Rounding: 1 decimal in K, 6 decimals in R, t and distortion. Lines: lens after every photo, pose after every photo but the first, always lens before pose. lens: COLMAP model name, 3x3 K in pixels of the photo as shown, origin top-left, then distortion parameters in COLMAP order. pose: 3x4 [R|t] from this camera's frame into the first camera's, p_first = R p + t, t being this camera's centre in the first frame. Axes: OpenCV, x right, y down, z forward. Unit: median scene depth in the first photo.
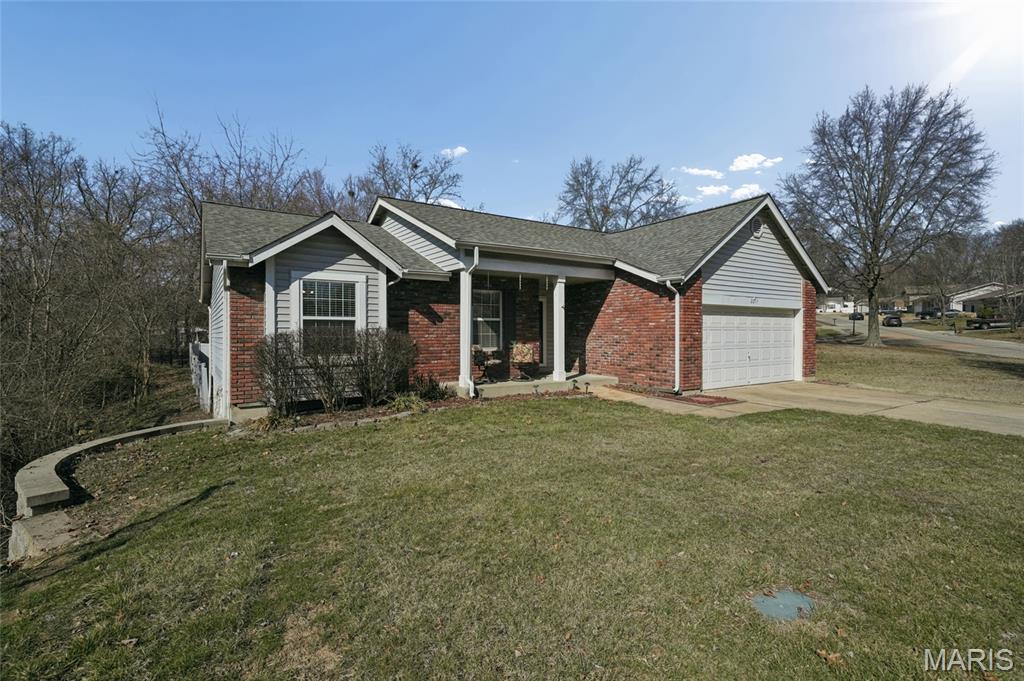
lens RADIAL K [[478.8, 0, 513.3], [0, 478.8, 335.9], [0, 0, 1]] dist [0.010419, 0.000432]
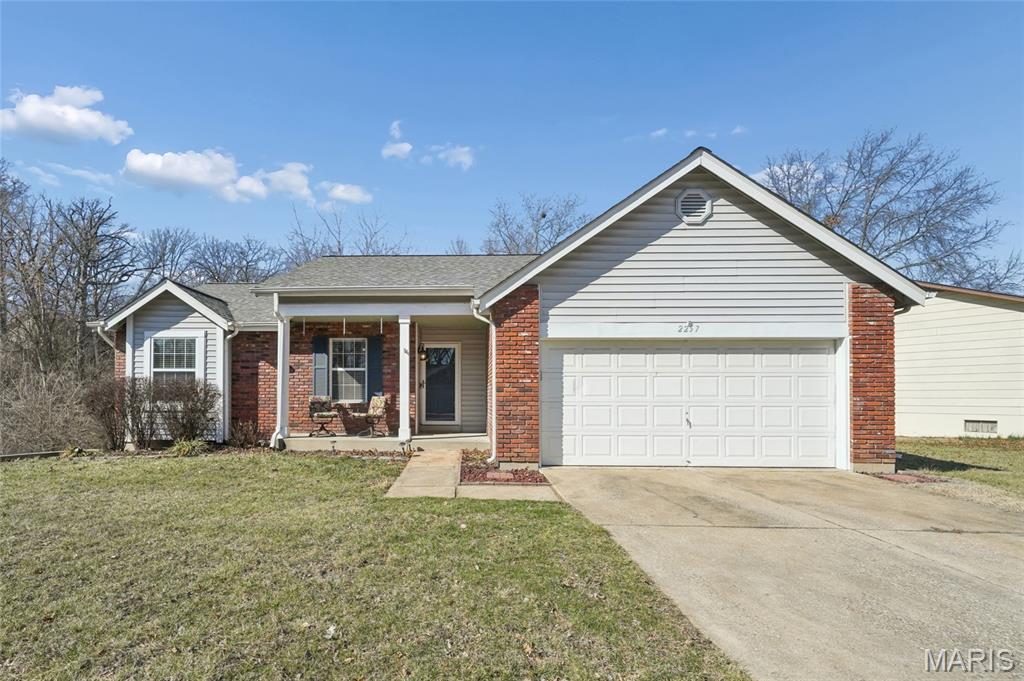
lens RADIAL K [[503.1, 0, 510.6], [0, 503.1, 391.7], [0, 0, 1]] dist [-0.001149, 0.000090]
pose [[0.808748, -0.002114, -0.588152, 0.901784], [-0.007683, 0.999870, -0.014159, 0.023887], [0.588106, 0.015970, 0.808626, 0.457665]]
